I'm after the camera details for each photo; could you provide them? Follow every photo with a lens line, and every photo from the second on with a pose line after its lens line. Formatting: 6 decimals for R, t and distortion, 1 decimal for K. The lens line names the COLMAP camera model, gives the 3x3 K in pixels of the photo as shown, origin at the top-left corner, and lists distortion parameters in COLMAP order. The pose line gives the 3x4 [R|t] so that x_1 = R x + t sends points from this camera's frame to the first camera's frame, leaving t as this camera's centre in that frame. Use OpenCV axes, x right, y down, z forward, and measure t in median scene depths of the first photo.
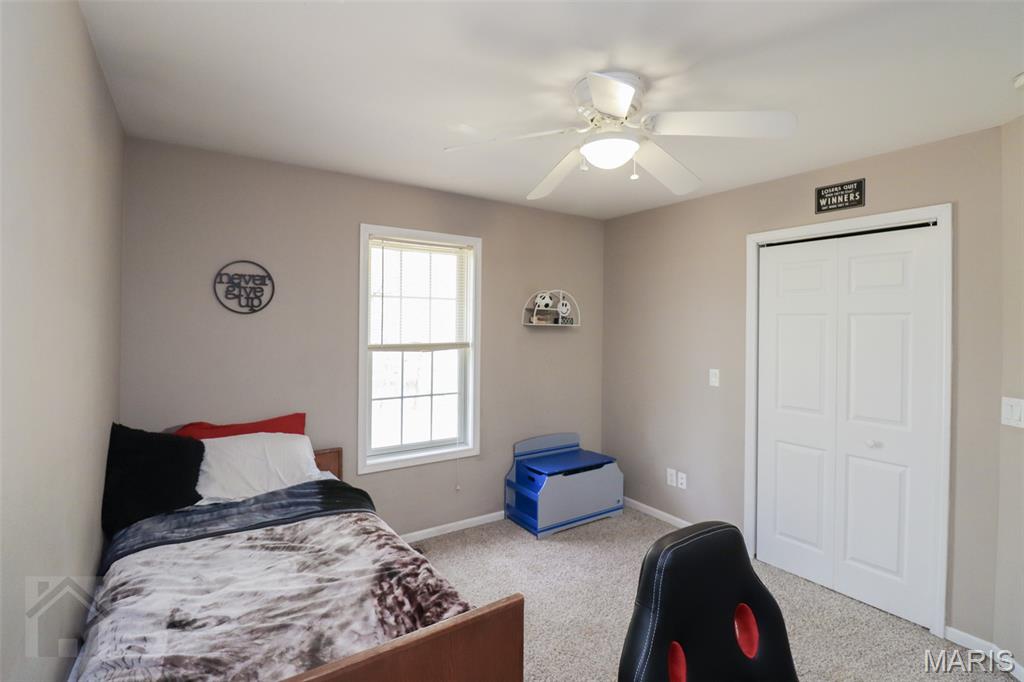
lens RADIAL K [[481.3, 0, 511.1], [0, 481.3, 330.5], [0, 0, 1]] dist [0.001313, 0.000057]
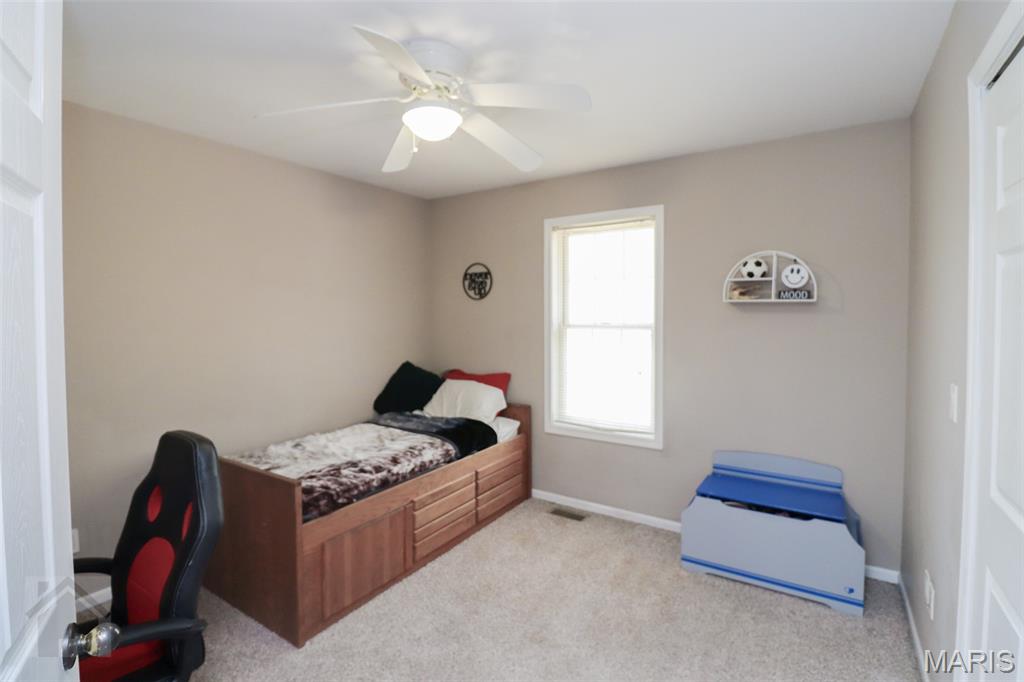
lens RADIAL K [[485.6, 0, 512.7], [0, 485.6, 324.8], [0, 0, 1]] dist [0.003847, -0.015597]
pose [[0.389280, 0.015042, -0.920997, 0.830144], [-0.001482, 0.999876, 0.015704, 0.018231], [0.921118, -0.004749, 0.389254, 0.513445]]
